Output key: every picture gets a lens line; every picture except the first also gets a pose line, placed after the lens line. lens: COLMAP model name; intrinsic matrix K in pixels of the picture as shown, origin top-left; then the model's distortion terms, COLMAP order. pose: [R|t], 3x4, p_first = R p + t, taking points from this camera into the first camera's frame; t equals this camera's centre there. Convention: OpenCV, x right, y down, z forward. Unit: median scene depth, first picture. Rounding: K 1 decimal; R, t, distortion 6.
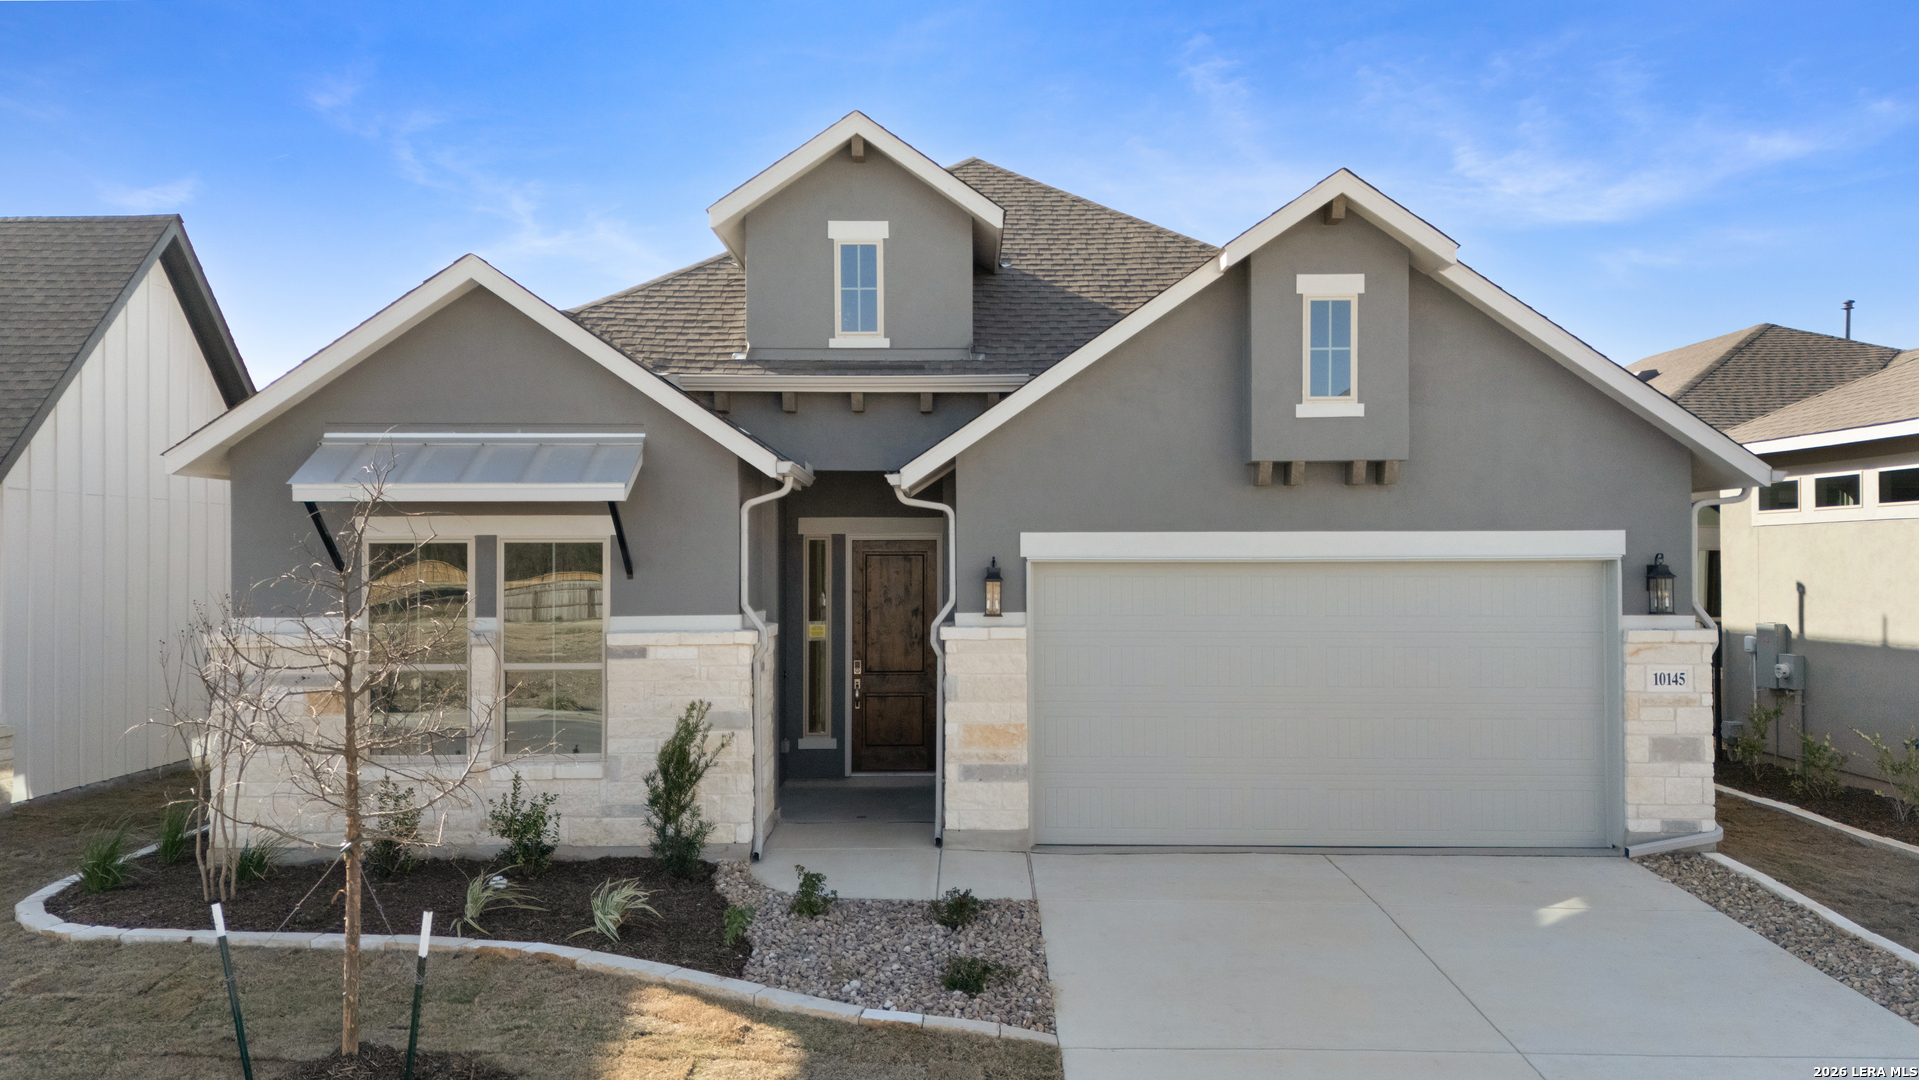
lens RADIAL K [[1431.9, 0, 957.3], [0, 1431.9, 545.3], [0, 0, 1]] dist [0.057489, -0.036161]
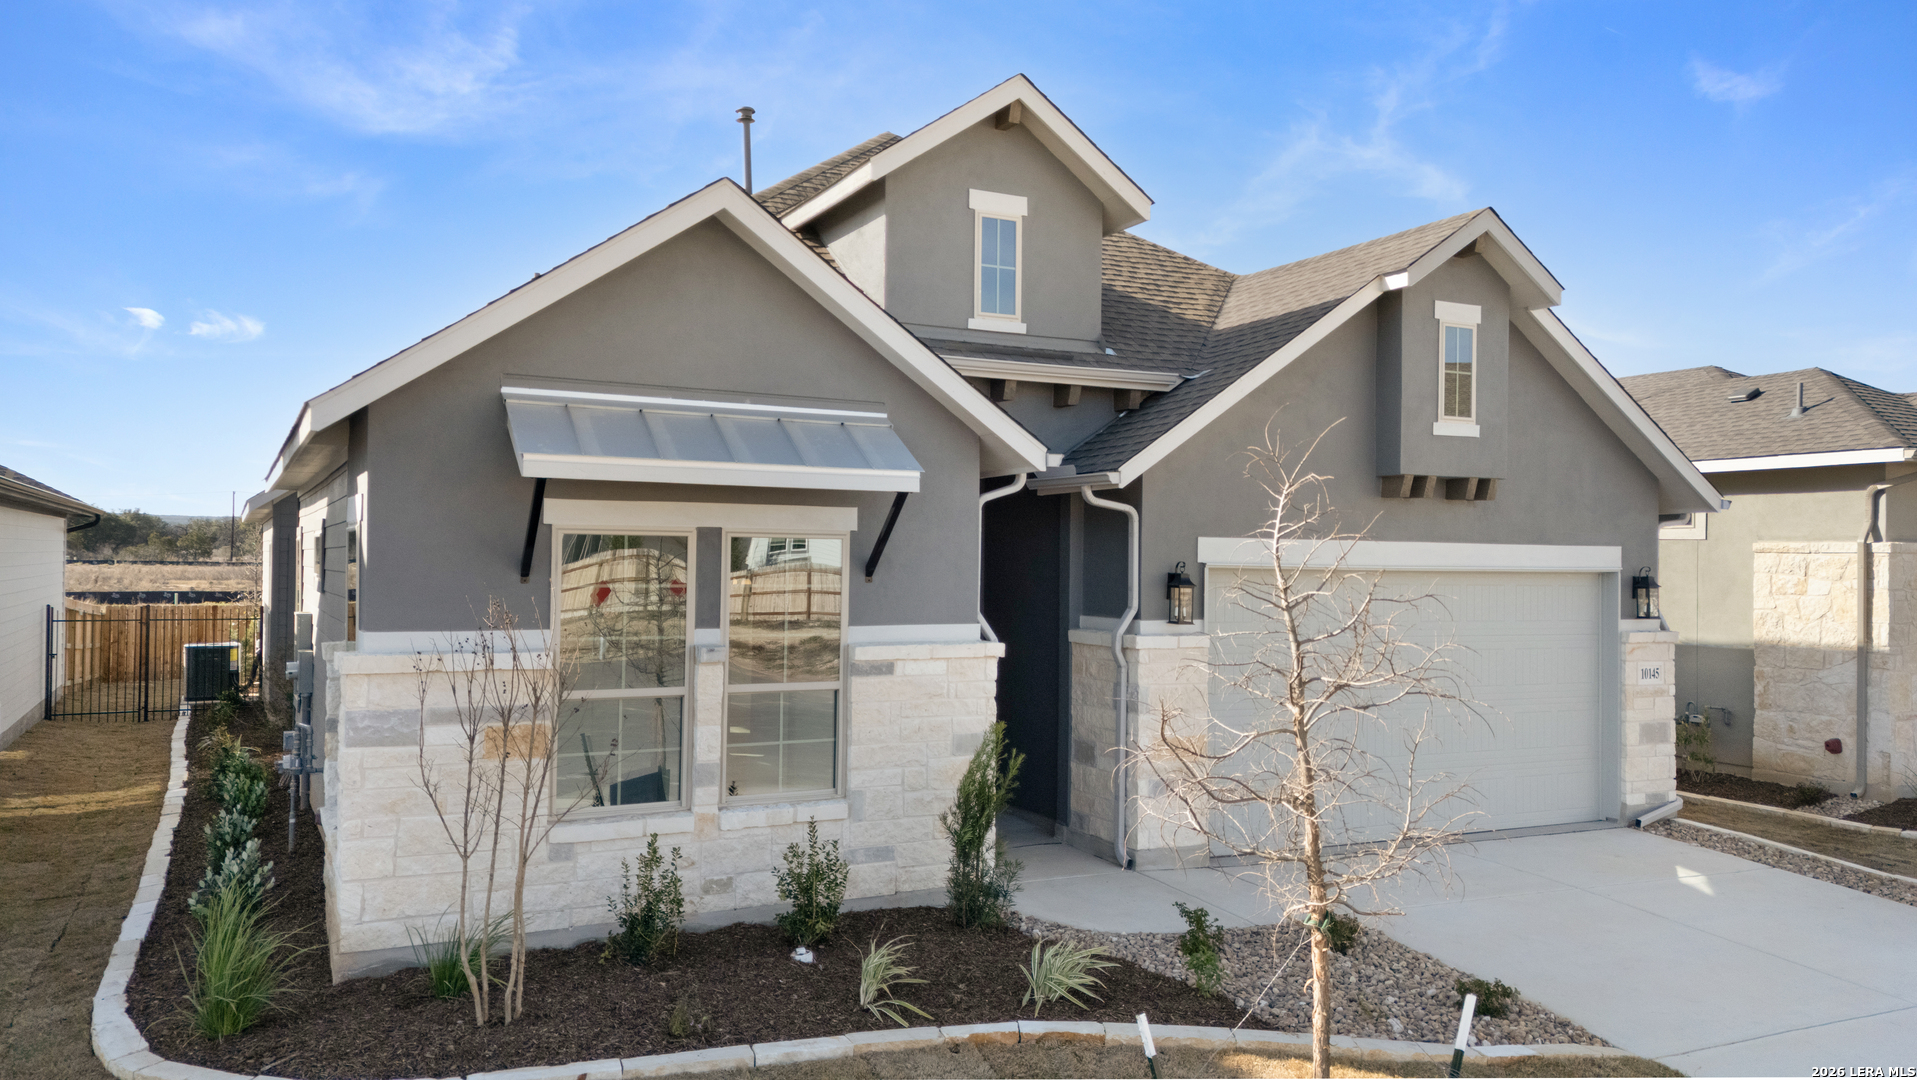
lens RADIAL K [[1430.4, 0, 949.7], [0, 1430.4, 529.6], [0, 0, 1]] dist [0.057489, -0.036161]
pose [[0.887533, 0.024311, 0.460102, -0.565442], [-0.022078, 0.999704, -0.010236, -0.000330], [-0.460214, -0.001073, 0.887807, 0.218015]]
